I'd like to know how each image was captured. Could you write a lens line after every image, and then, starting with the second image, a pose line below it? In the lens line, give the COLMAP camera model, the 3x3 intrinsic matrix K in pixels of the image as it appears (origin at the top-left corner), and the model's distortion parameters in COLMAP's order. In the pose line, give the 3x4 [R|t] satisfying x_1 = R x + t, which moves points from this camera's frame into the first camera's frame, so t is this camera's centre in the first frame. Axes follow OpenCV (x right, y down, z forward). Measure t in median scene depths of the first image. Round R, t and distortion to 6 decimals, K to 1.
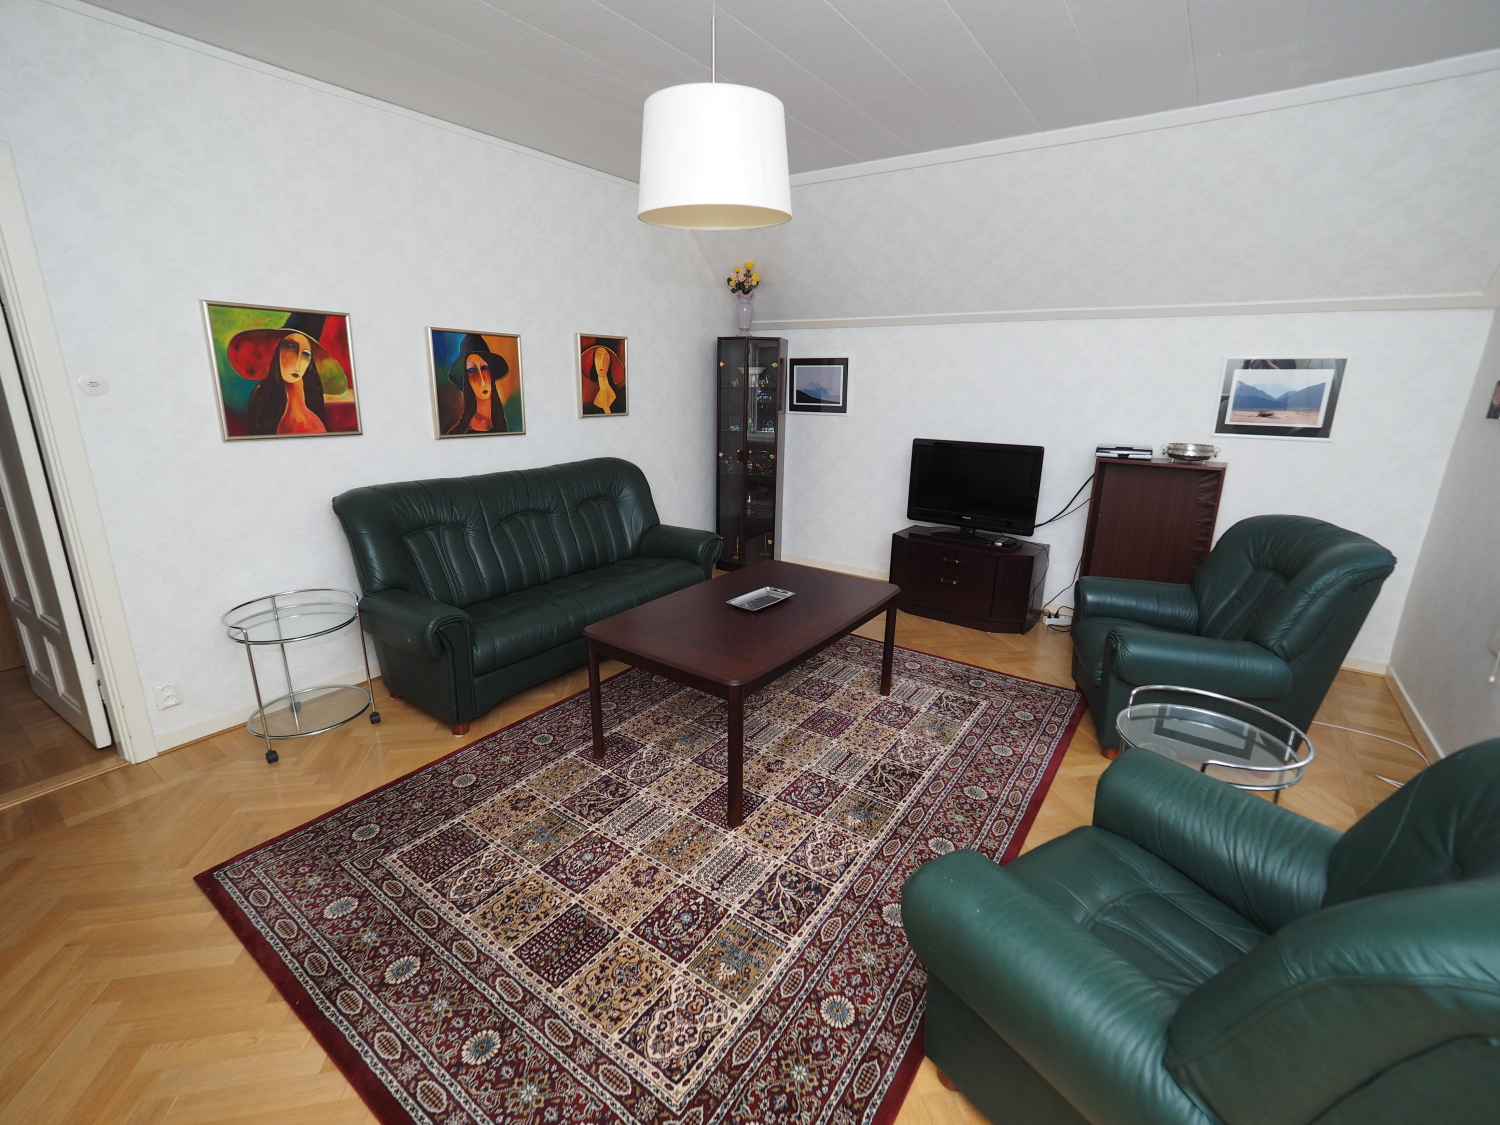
lens RADIAL K [[671.1, 0, 750.0], [0, 671.1, 562.5], [0, 0, 1]] dist [0.001949, -0.000657]
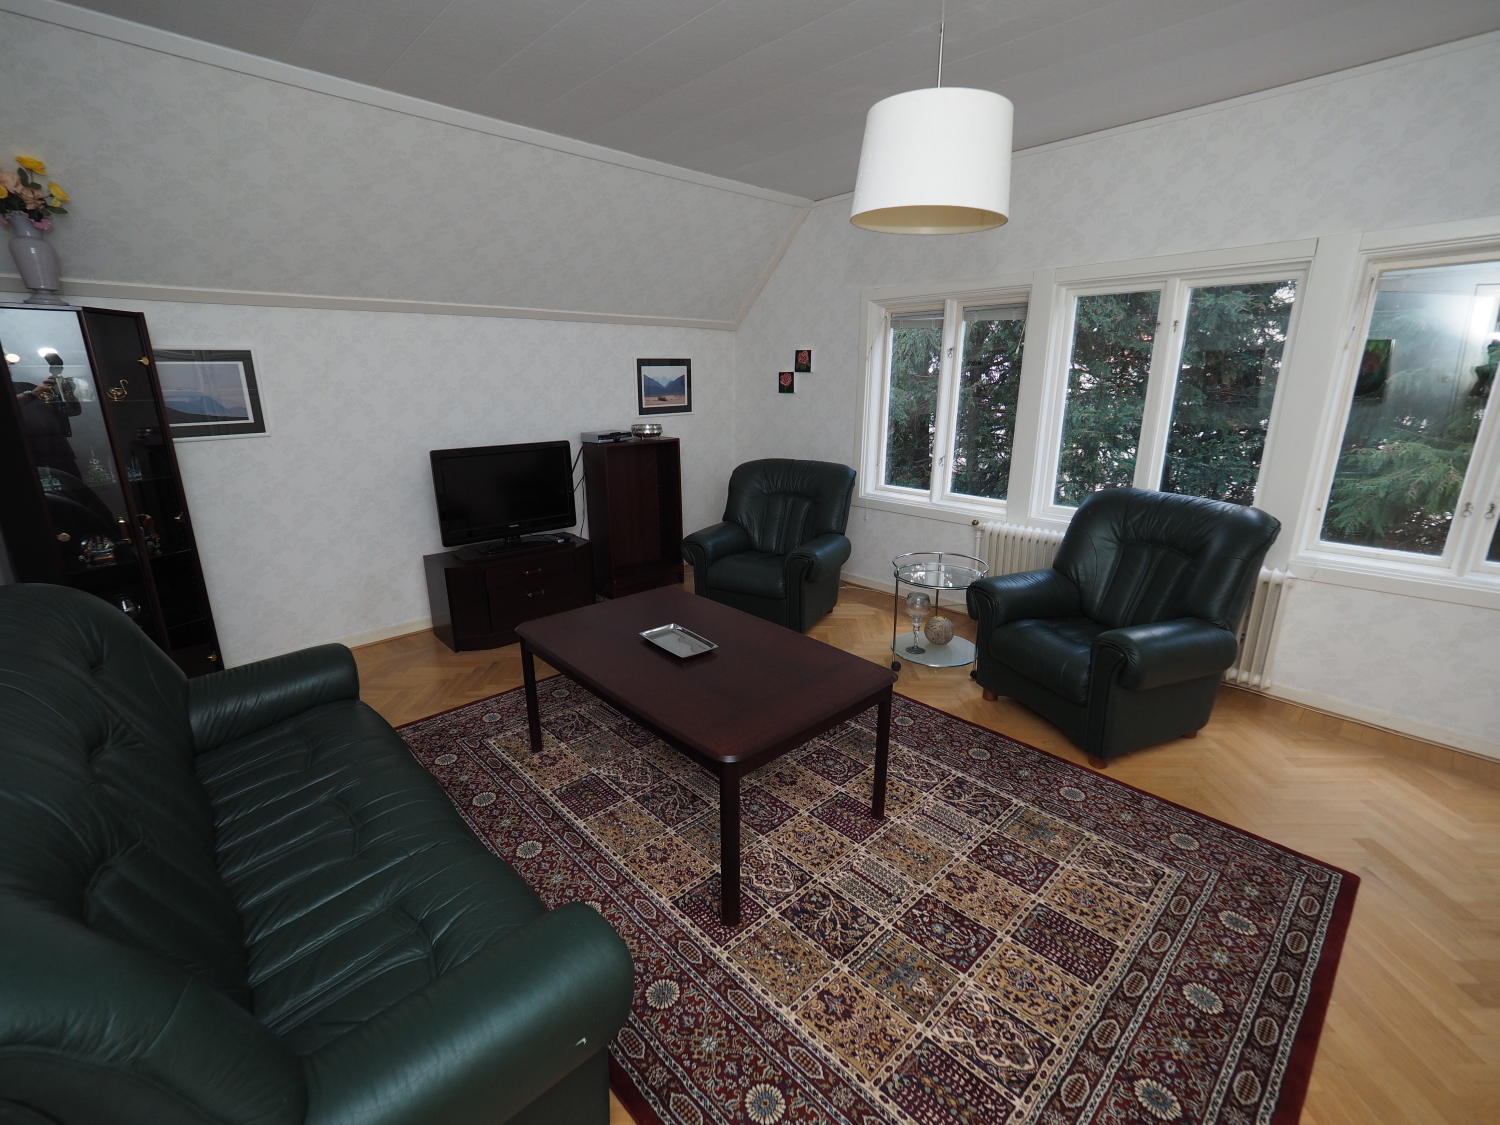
lens RADIAL K [[654.5, 0, 750.0], [0, 654.5, 562.5], [0, 0, 1]] dist [-0.013392, 0.008676]
pose [[0.198609, -0.286747, 0.937193, -1.079796], [0.267597, 0.935774, 0.229604, -0.312542], [-0.942840, 0.205188, 0.262586, 1.024782]]
